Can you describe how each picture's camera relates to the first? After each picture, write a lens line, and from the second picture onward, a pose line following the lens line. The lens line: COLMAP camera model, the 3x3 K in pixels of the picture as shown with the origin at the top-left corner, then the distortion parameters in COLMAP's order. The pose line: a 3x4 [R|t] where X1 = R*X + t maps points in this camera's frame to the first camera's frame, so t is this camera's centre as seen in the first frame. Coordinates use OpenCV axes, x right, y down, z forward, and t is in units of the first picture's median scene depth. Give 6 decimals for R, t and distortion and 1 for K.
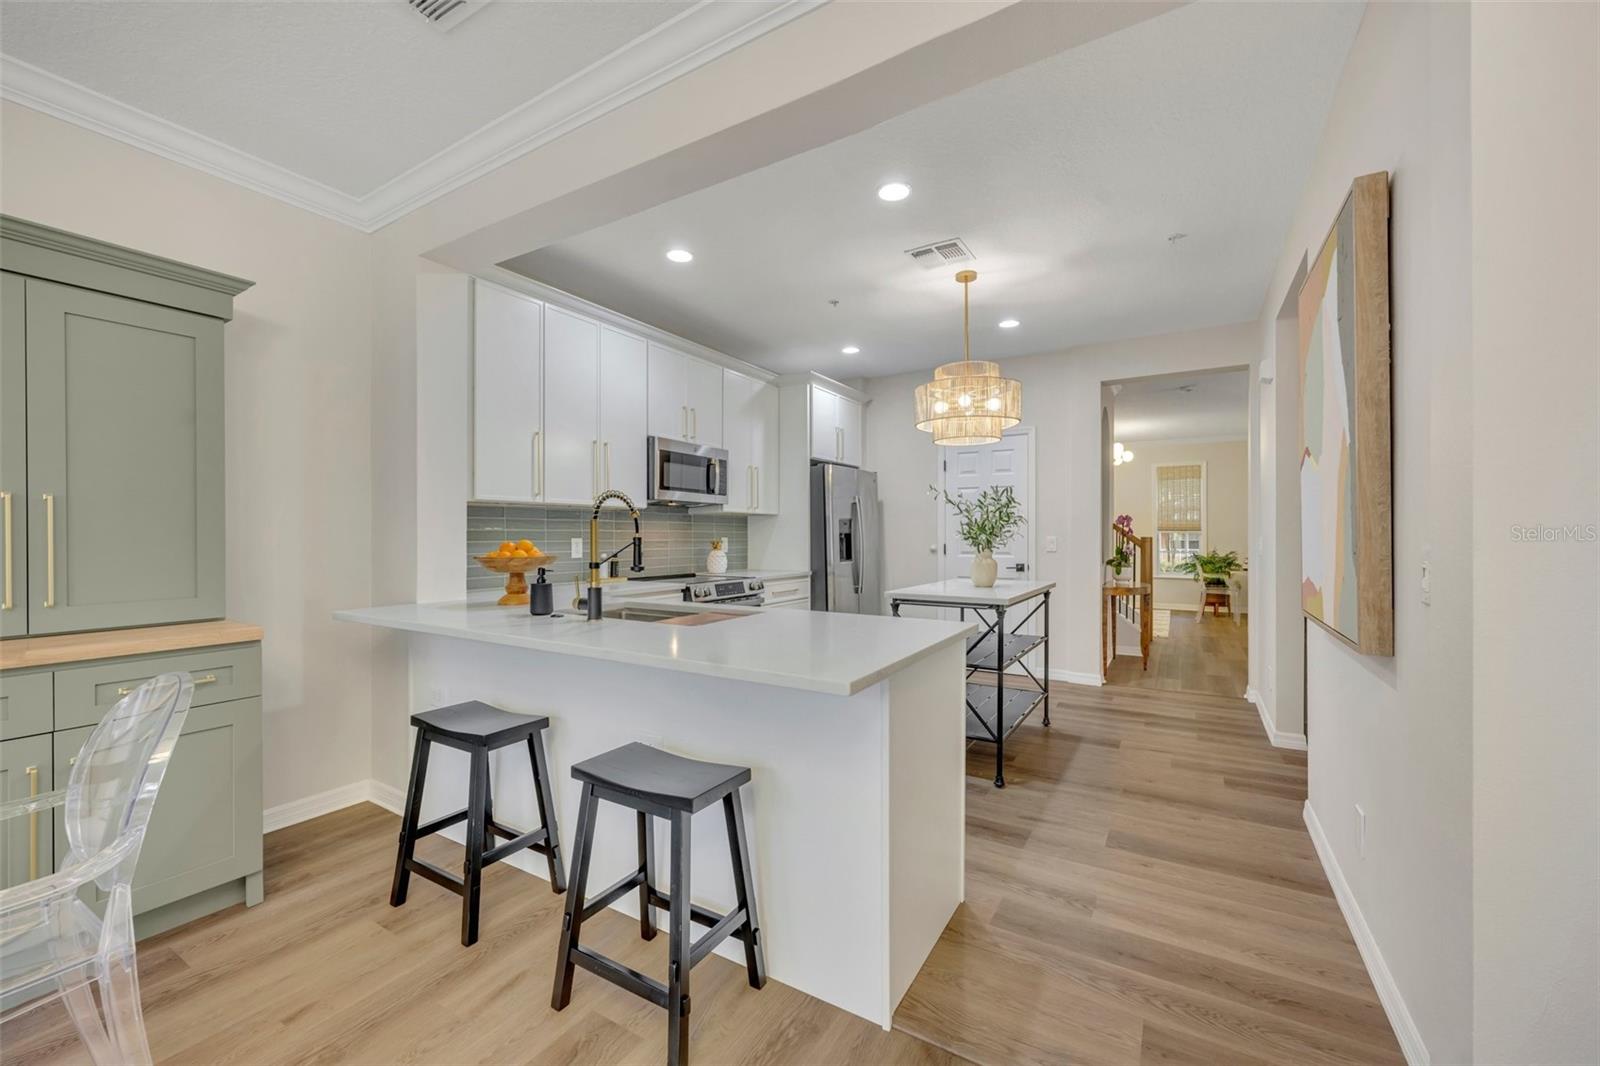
lens RADIAL K [[641.8, 0, 799.6], [0, 641.8, 535.1], [0, 0, 1]] dist [-0.000236, -0.000427]
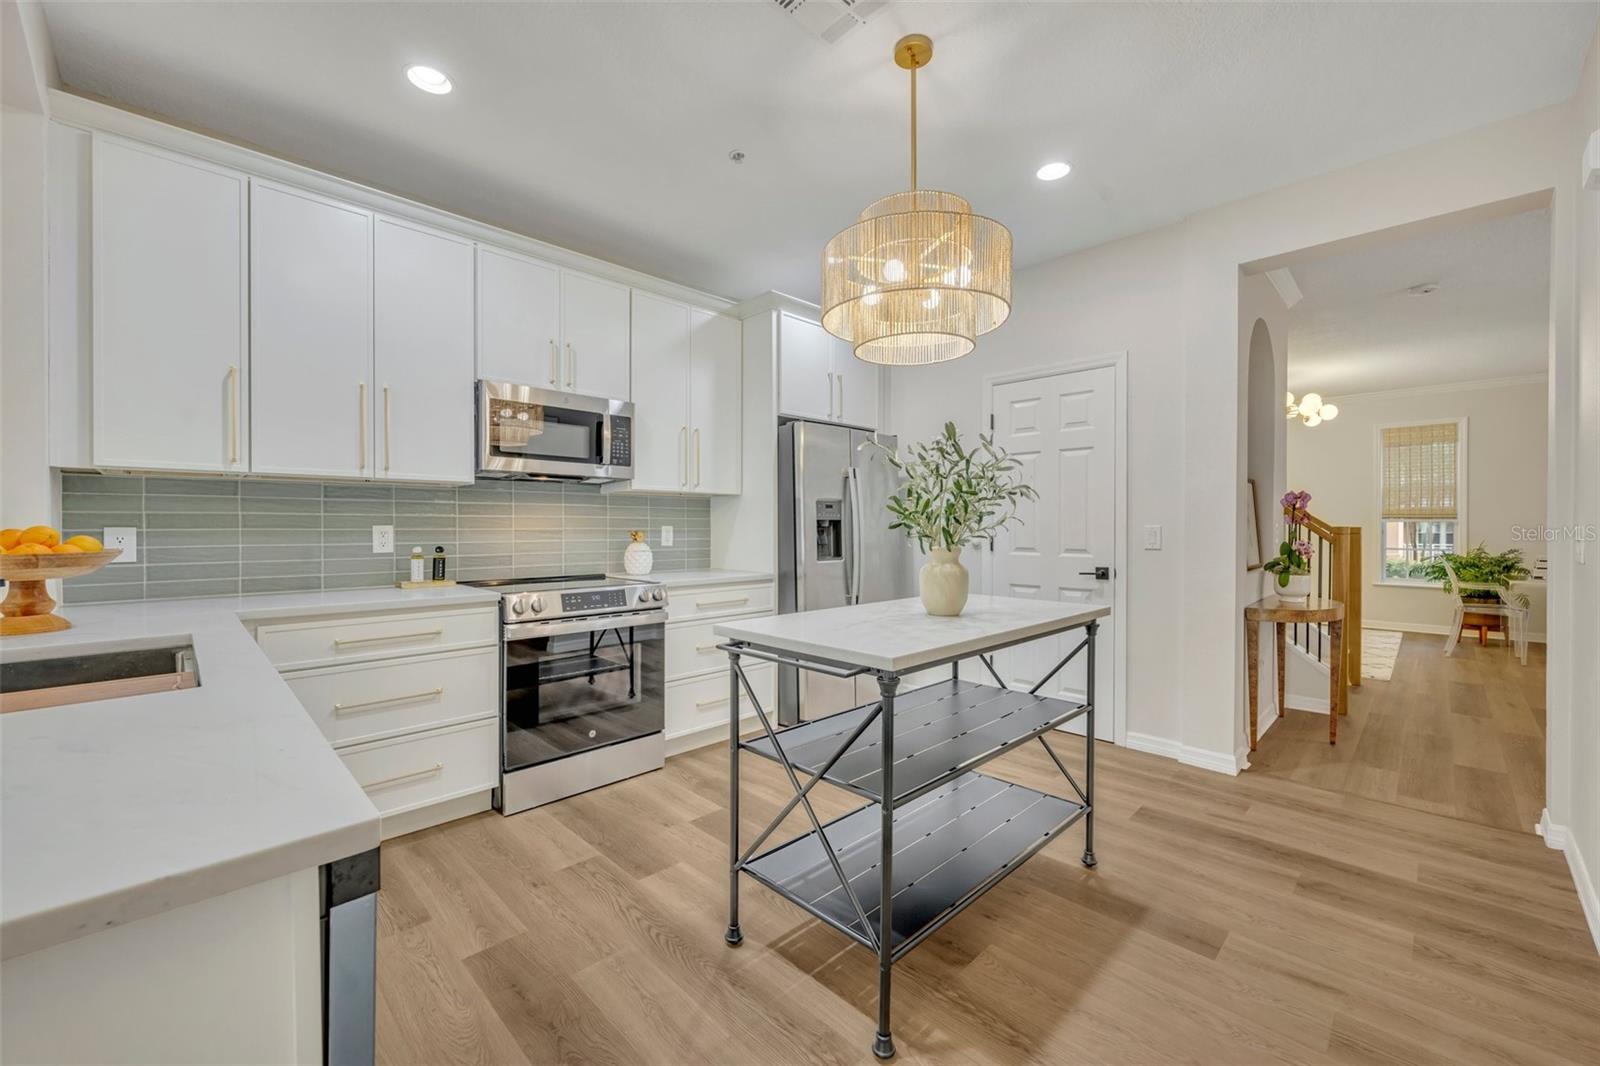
lens RADIAL K [[641.8, 0, 795.6], [0, 641.8, 528.7], [0, 0, 1]] dist [-0.000236, -0.000427]
pose [[0.968969, 0.003097, -0.247163, 0.249545], [-0.001735, 0.999982, 0.005727, 0.003329], [0.247176, -0.005120, 0.968957, 0.365132]]
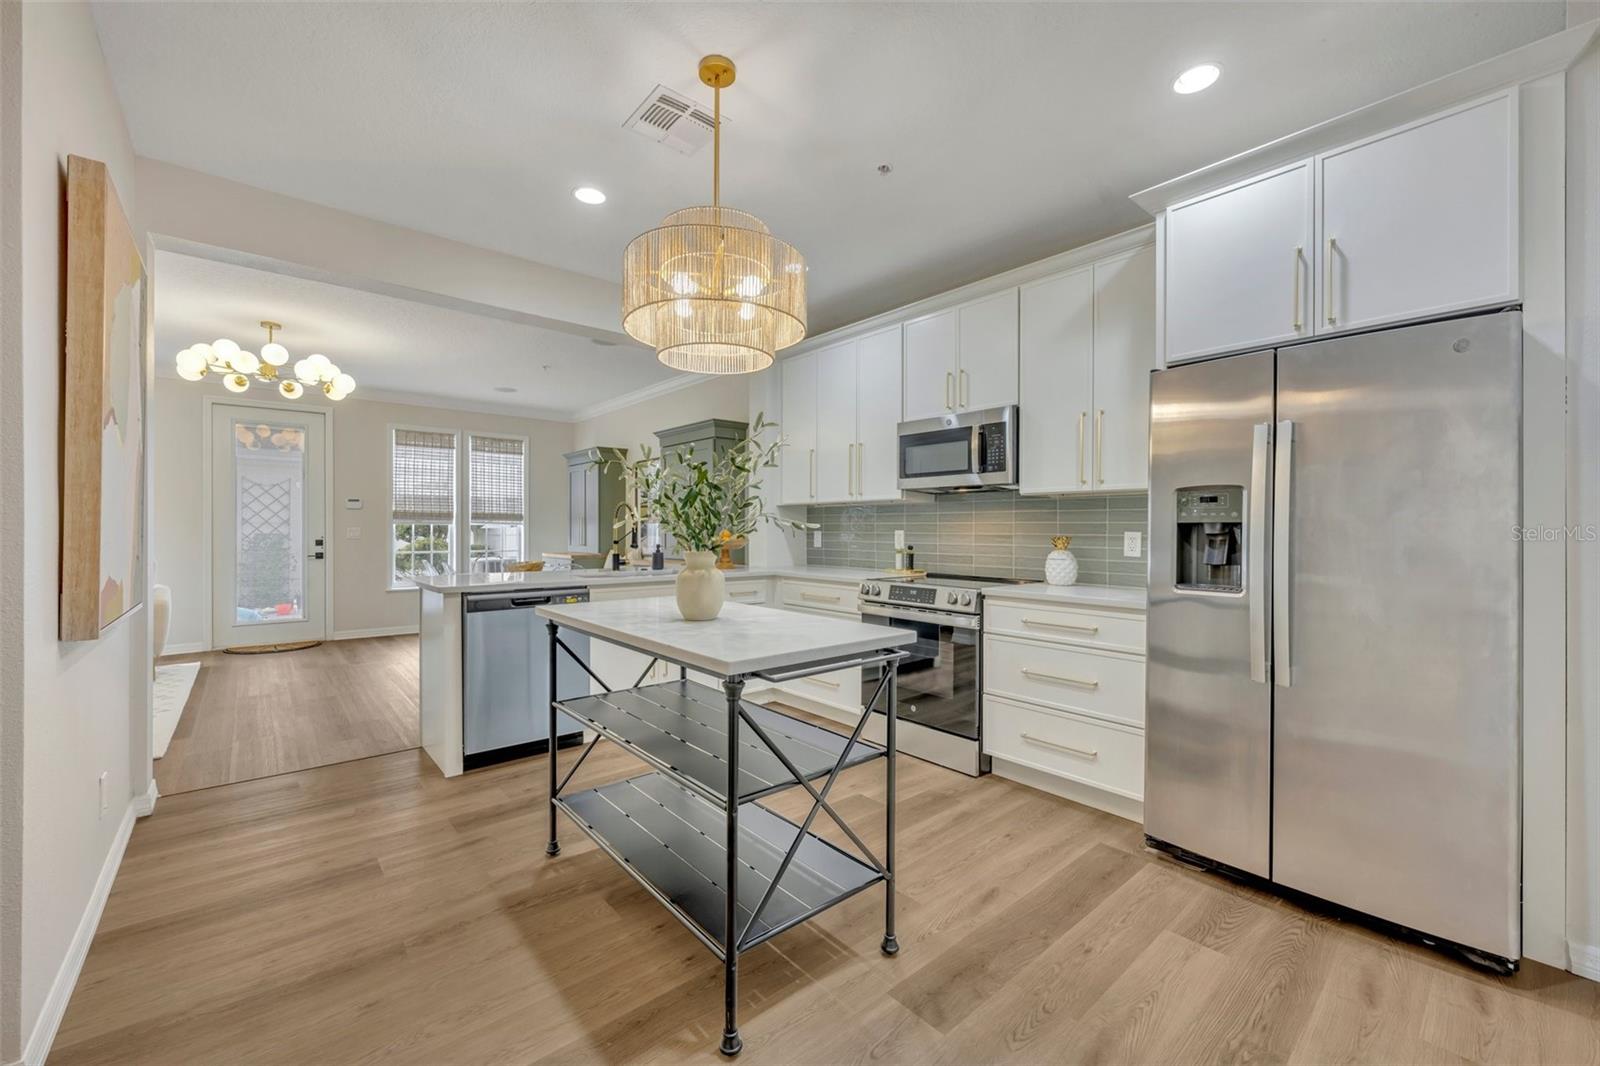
lens RADIAL K [[641.8, 0, 800.1], [0, 641.8, 531.9], [0, 0, 1]] dist [-0.000236, -0.000427]
pose [[-0.318702, 0.003730, -0.947848, 0.647999], [-0.002965, 0.999983, 0.004933, 0.002382], [0.947850, 0.004383, -0.318685, 1.047437]]
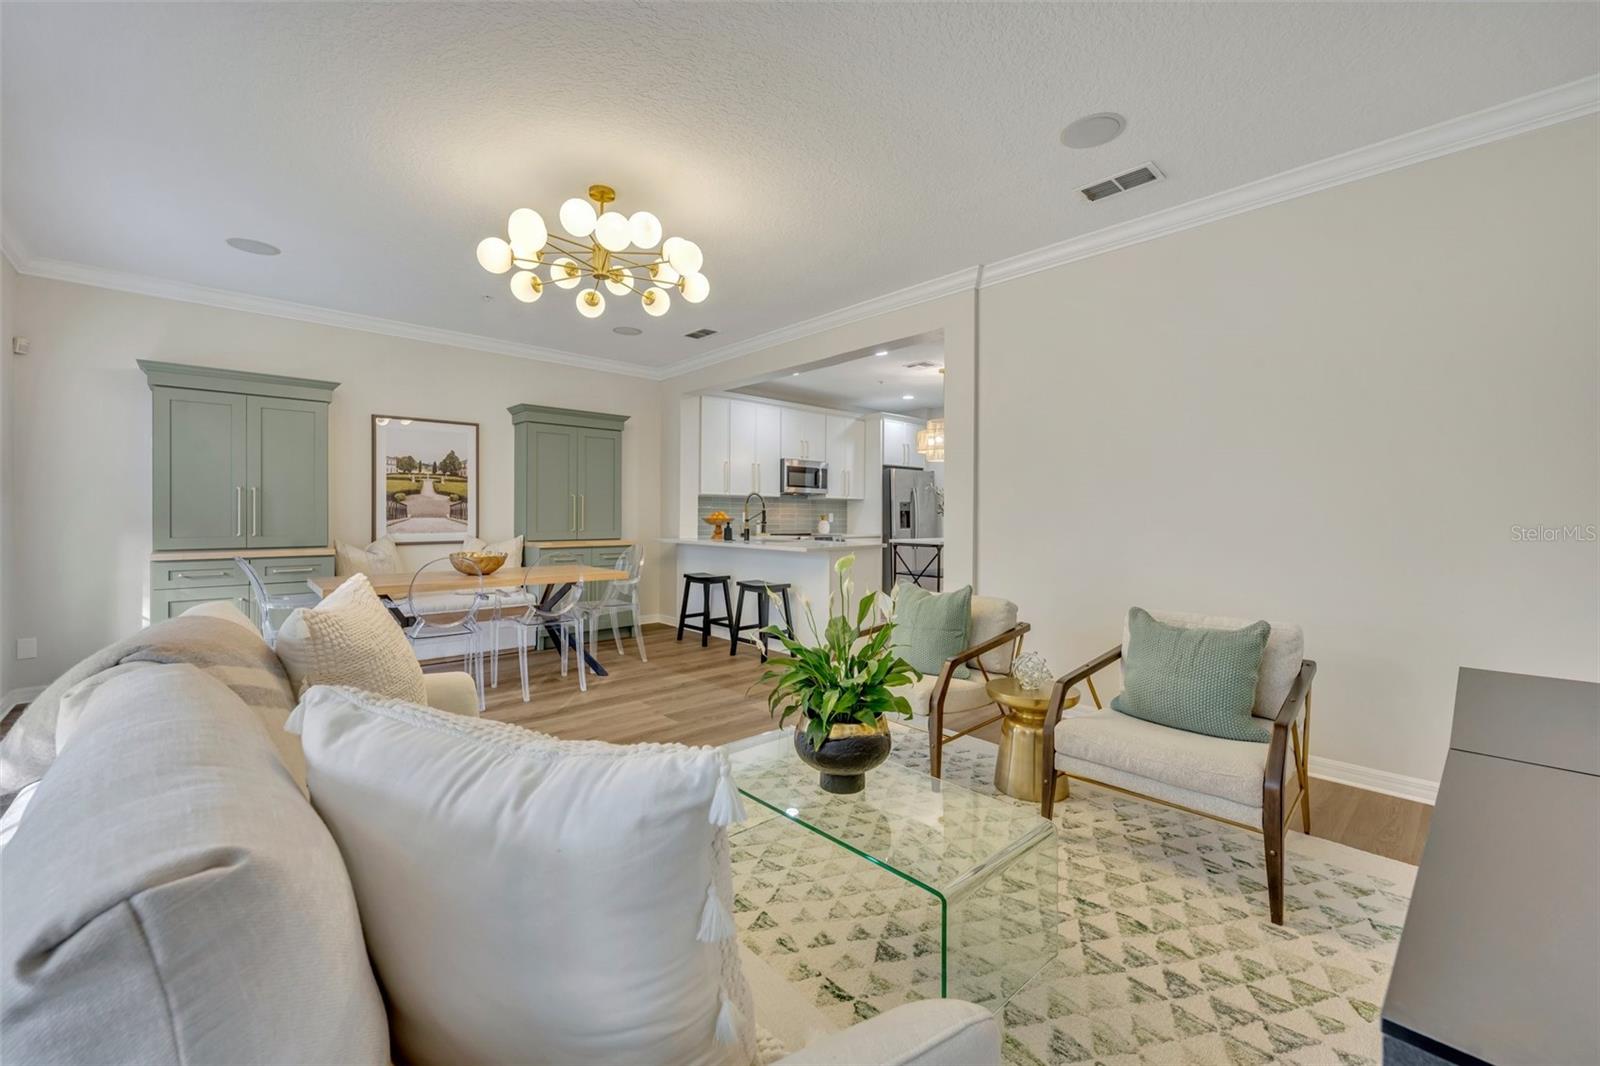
lens RADIAL K [[641.8, 0, 803.9], [0, 641.8, 521.7], [0, 0, 1]] dist [-0.000236, -0.000427]
pose [[0.964752, 0.008202, -0.263032, 0.297069], [-0.006066, 0.999942, 0.008932, 0.013357], [0.263090, -0.007022, 0.964746, -0.733649]]
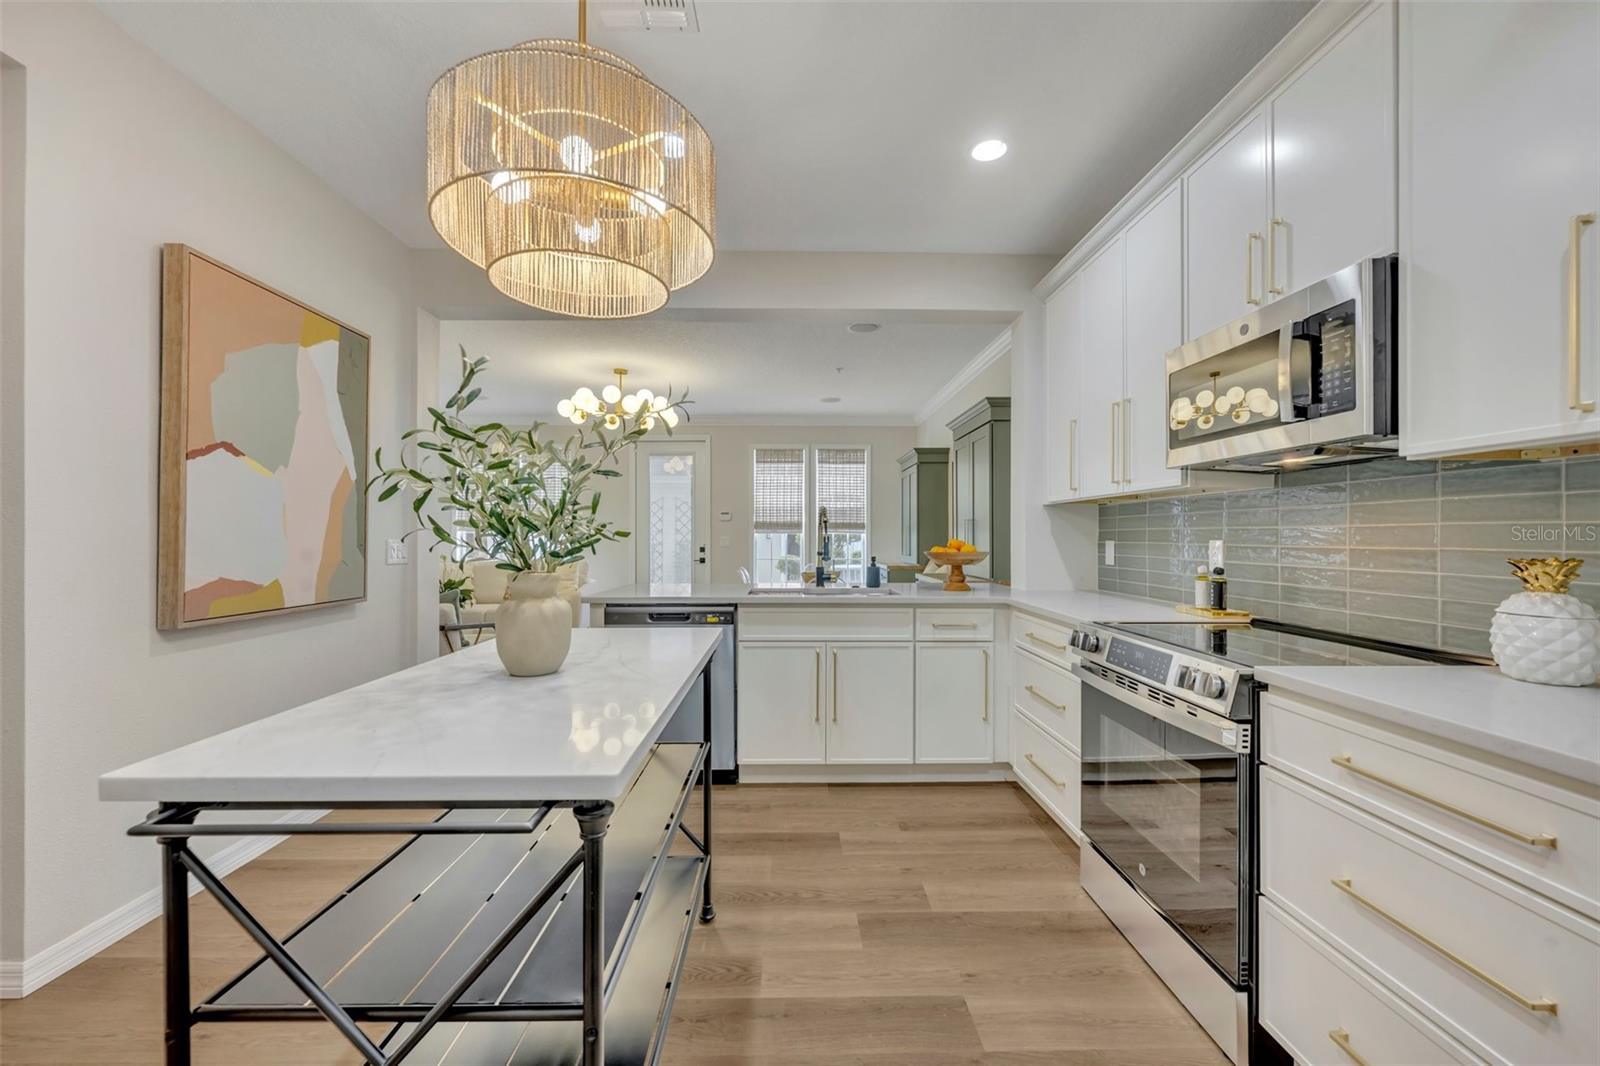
lens RADIAL K [[641.8, 0, 795.8], [0, 641.8, 536.9], [0, 0, 1]] dist [-0.000236, -0.000427]
pose [[-0.852783, 0.000234, -0.522265, 0.293679], [-0.000229, 1.000000, 0.000822, 0.001079], [0.522265, 0.000821, -0.852783, 1.166391]]
